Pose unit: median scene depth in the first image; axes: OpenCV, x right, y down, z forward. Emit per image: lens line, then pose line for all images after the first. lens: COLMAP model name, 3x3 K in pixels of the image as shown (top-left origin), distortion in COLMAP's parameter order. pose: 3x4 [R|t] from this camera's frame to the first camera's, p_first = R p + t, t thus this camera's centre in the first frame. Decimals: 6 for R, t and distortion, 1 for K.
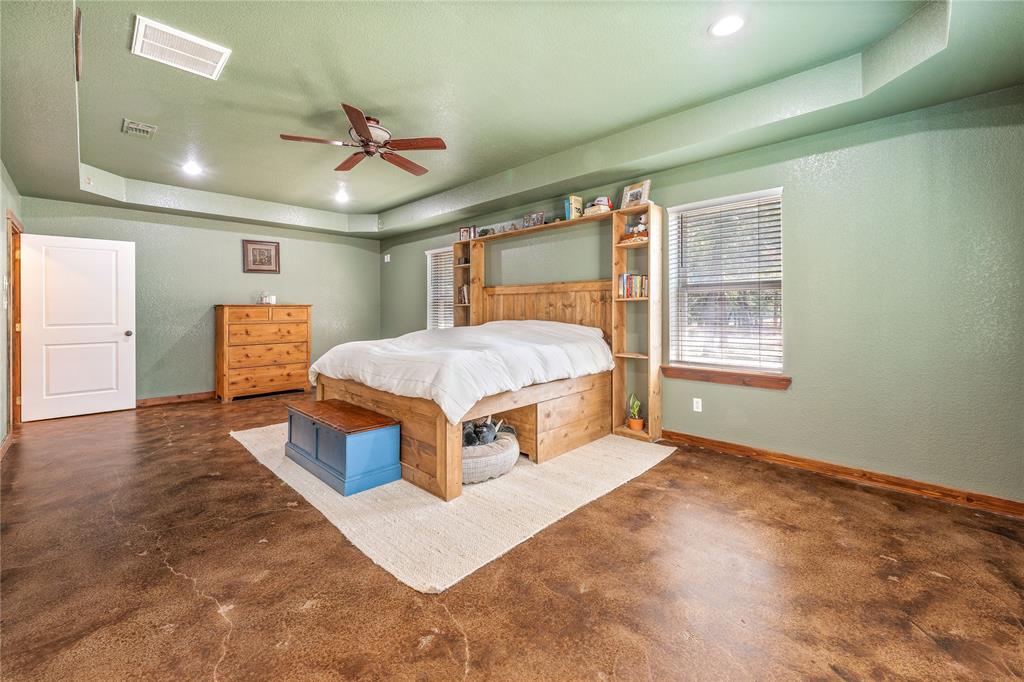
lens RADIAL K [[418.0, 0, 508.7], [0, 418.0, 314.2], [0, 0, 1]] dist [0.001536, 0.000032]
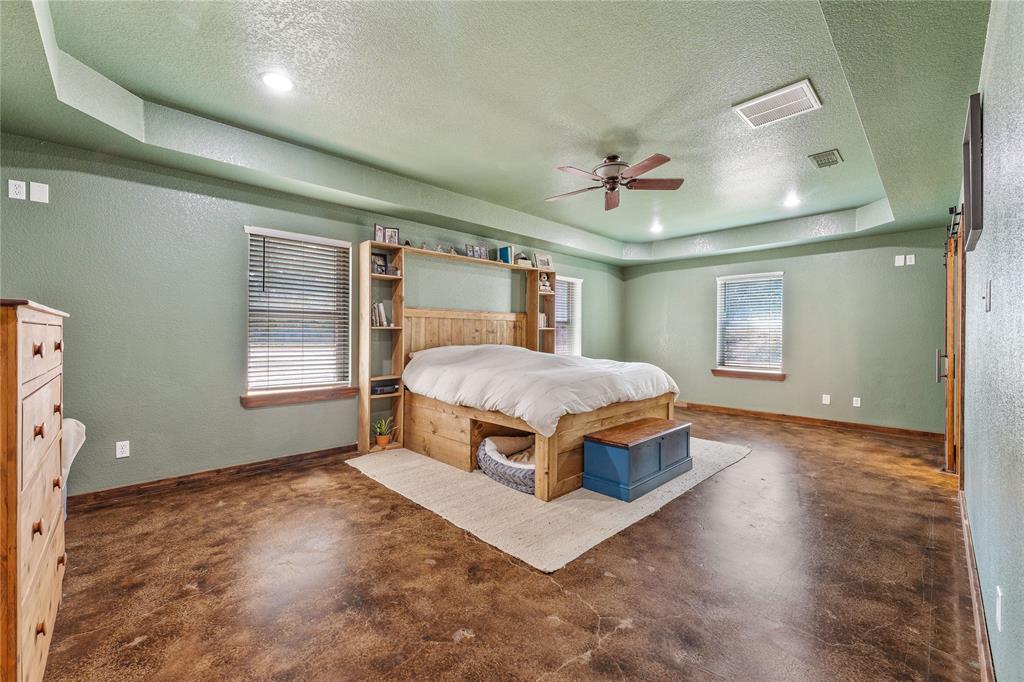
lens RADIAL K [[408.3, 0, 512.0], [0, 408.3, 341.0], [0, 0, 1]] dist [-0.000126, 0.000014]
pose [[0.031301, -0.013510, 0.999419, -0.937163], [-0.000410, 0.999908, 0.013529, -0.008463], [-0.999510, -0.000833, 0.031292, 0.822672]]
